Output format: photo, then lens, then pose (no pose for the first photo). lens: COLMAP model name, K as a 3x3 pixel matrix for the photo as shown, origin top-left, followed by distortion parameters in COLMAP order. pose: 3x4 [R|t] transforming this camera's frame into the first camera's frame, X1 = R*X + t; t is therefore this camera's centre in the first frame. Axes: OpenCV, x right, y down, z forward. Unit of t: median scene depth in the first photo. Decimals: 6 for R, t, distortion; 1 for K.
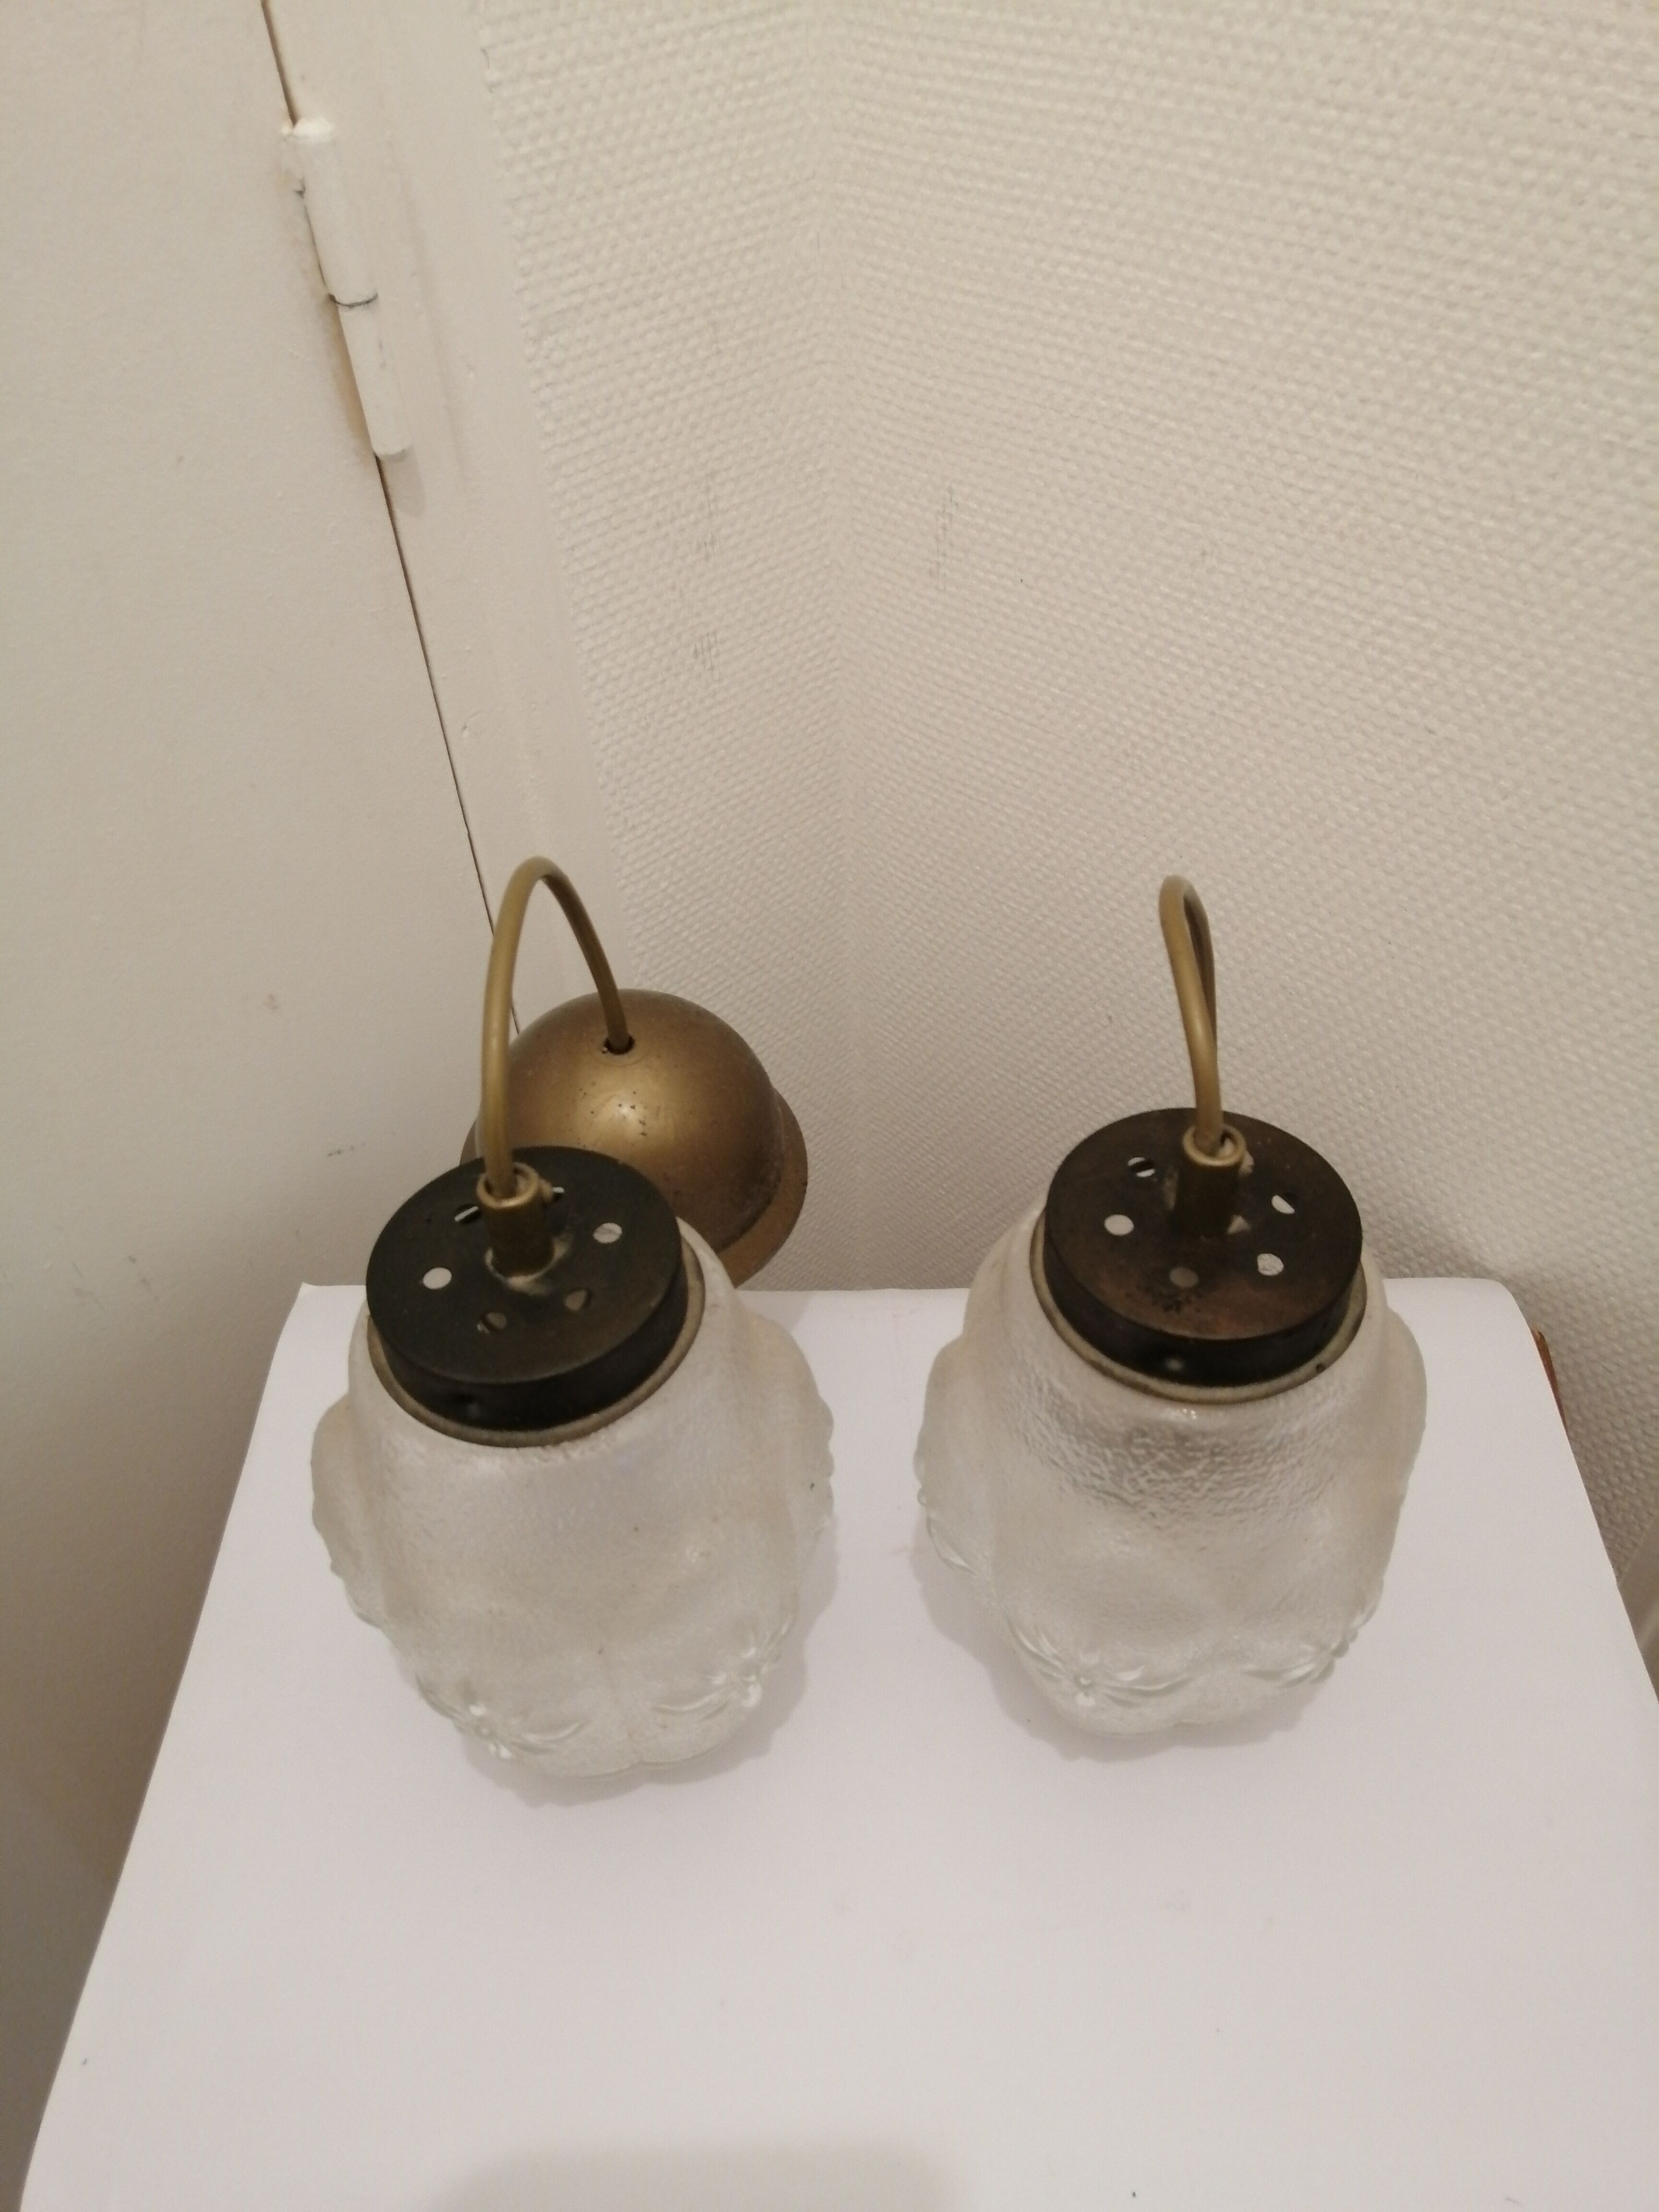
lens RADIAL K [[1732.8, 0, 841.1], [0, 1732.8, 1082.5], [0, 0, 1]] dist [-0.044219, 0.079730]
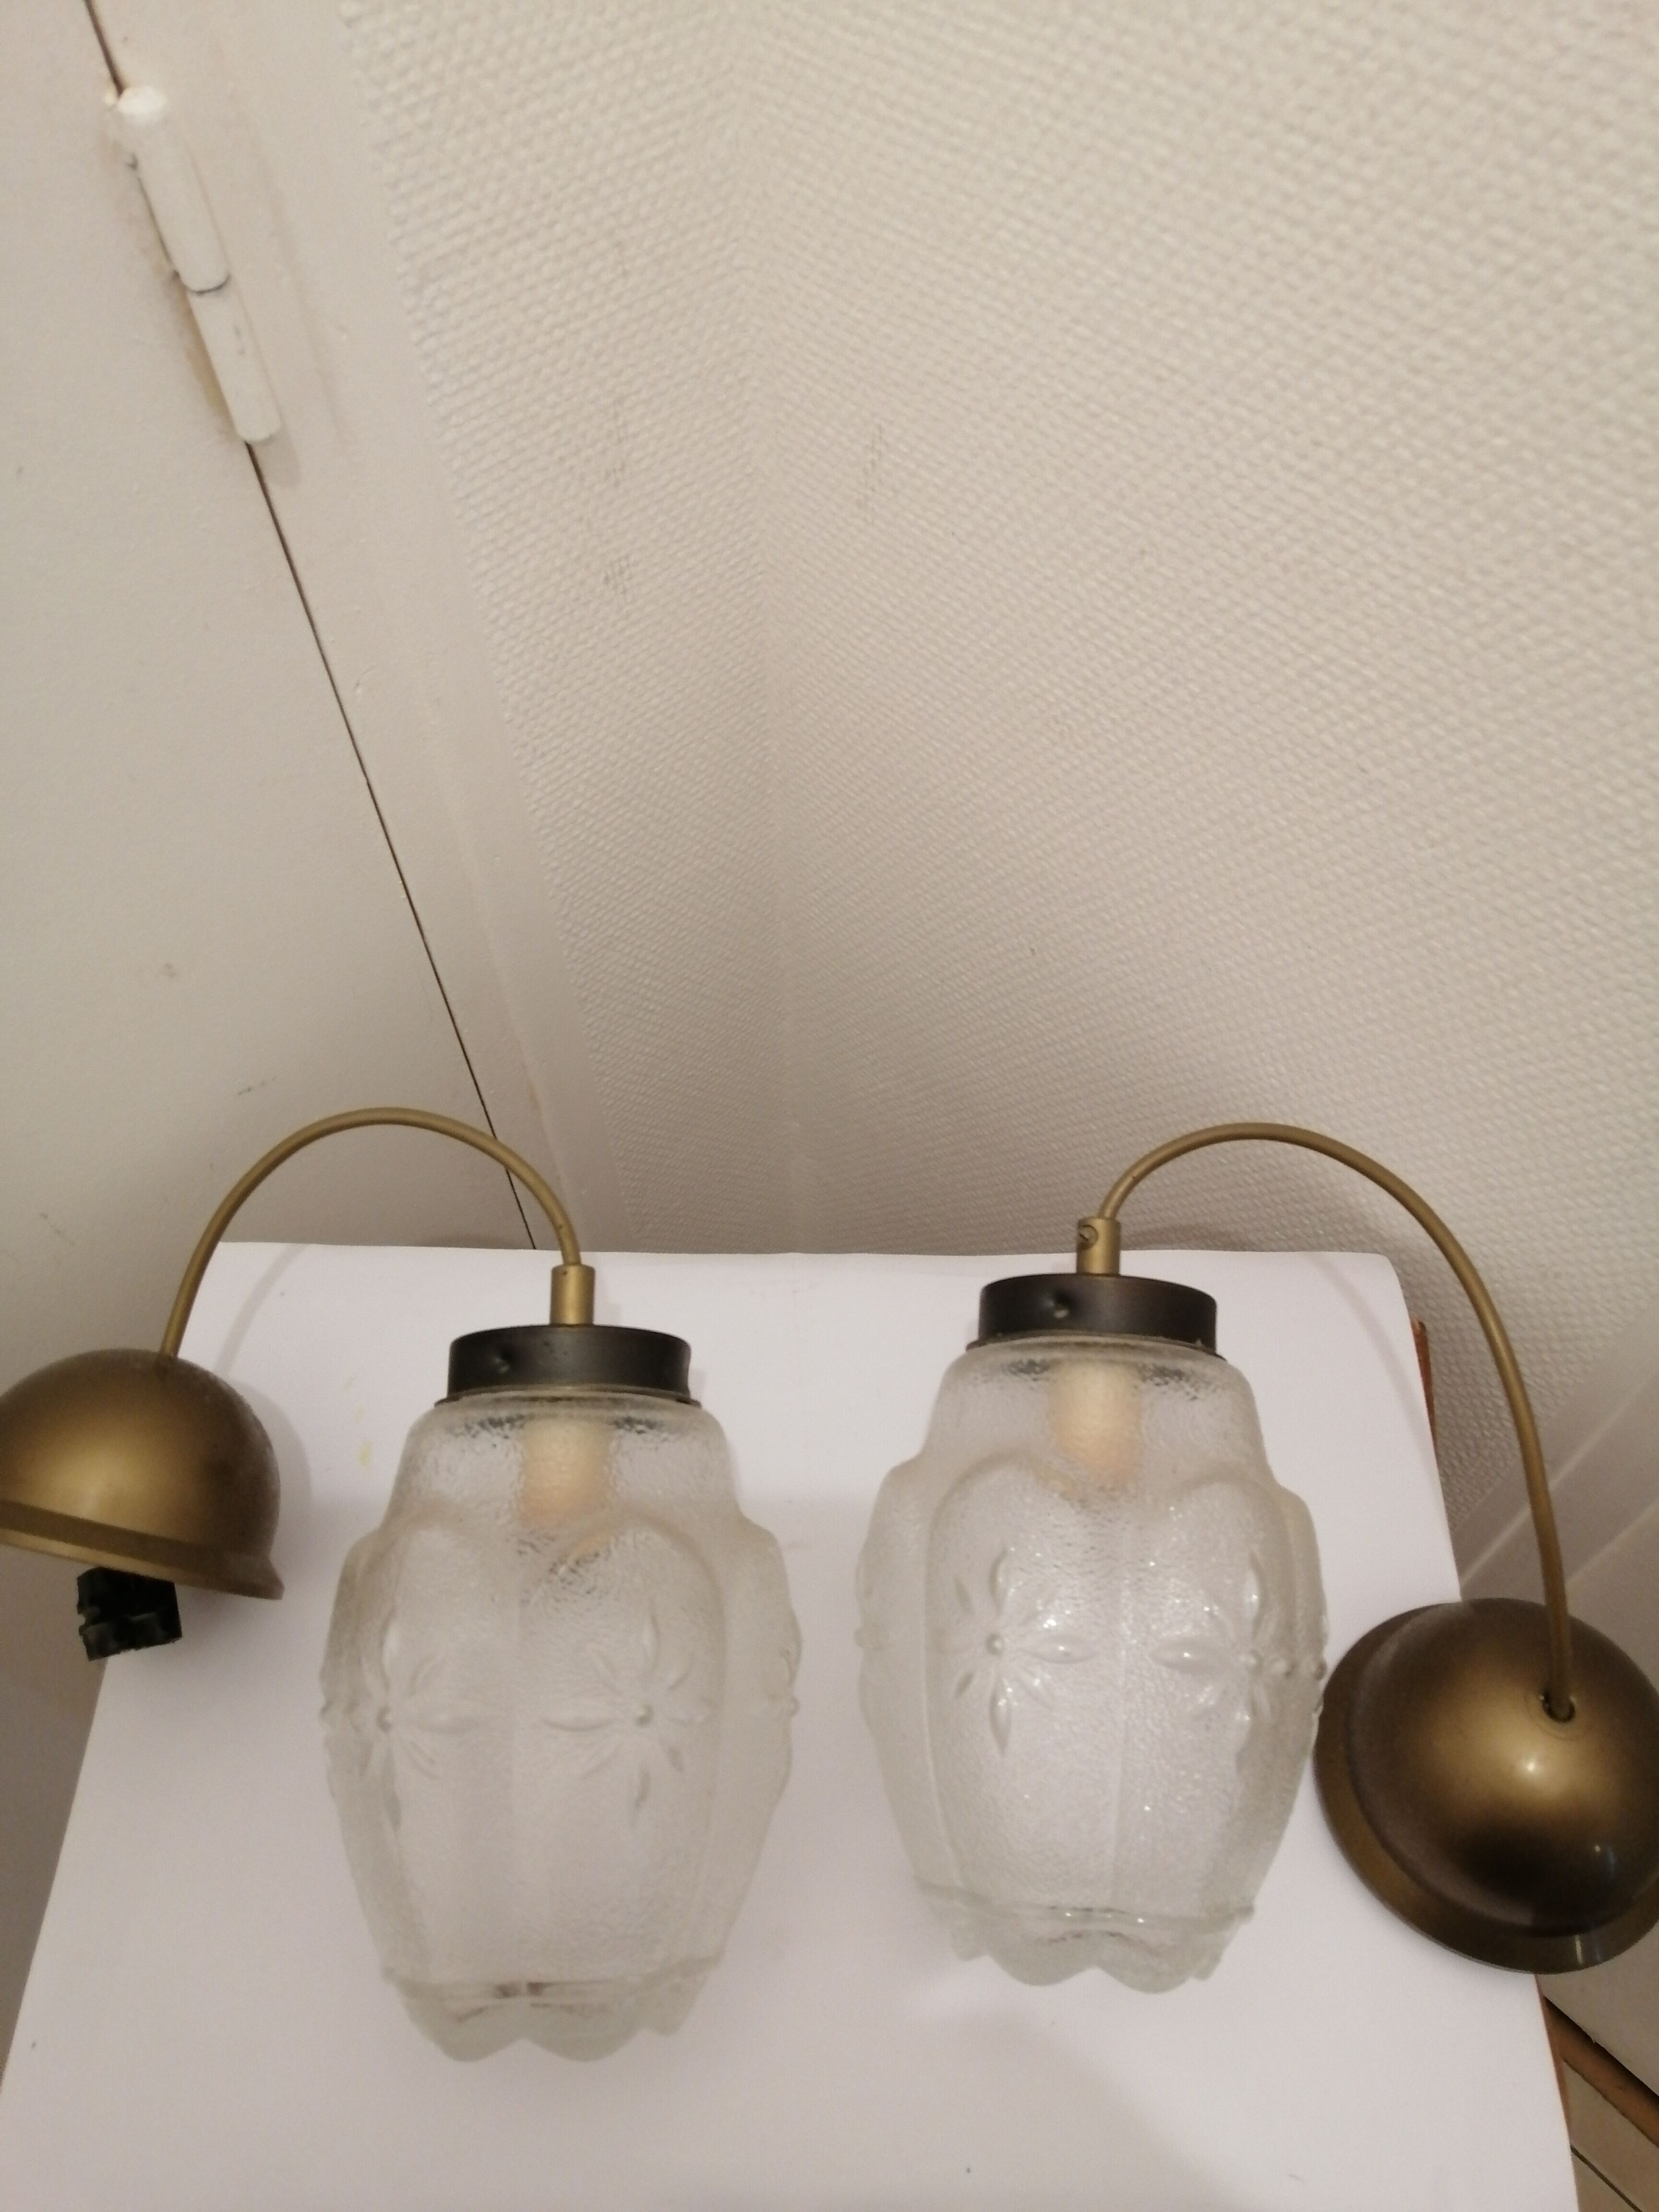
lens RADIAL K [[1758.4, 0, 823.6], [0, 1758.4, 1103.0], [0, 0, 1]] dist [-0.040420, 0.073288]
pose [[0.999653, 0.022464, 0.013721, 0.031126], [-0.025034, 0.972431, 0.231842, -0.227276], [-0.008135, -0.232105, 0.972657, 0.012647]]
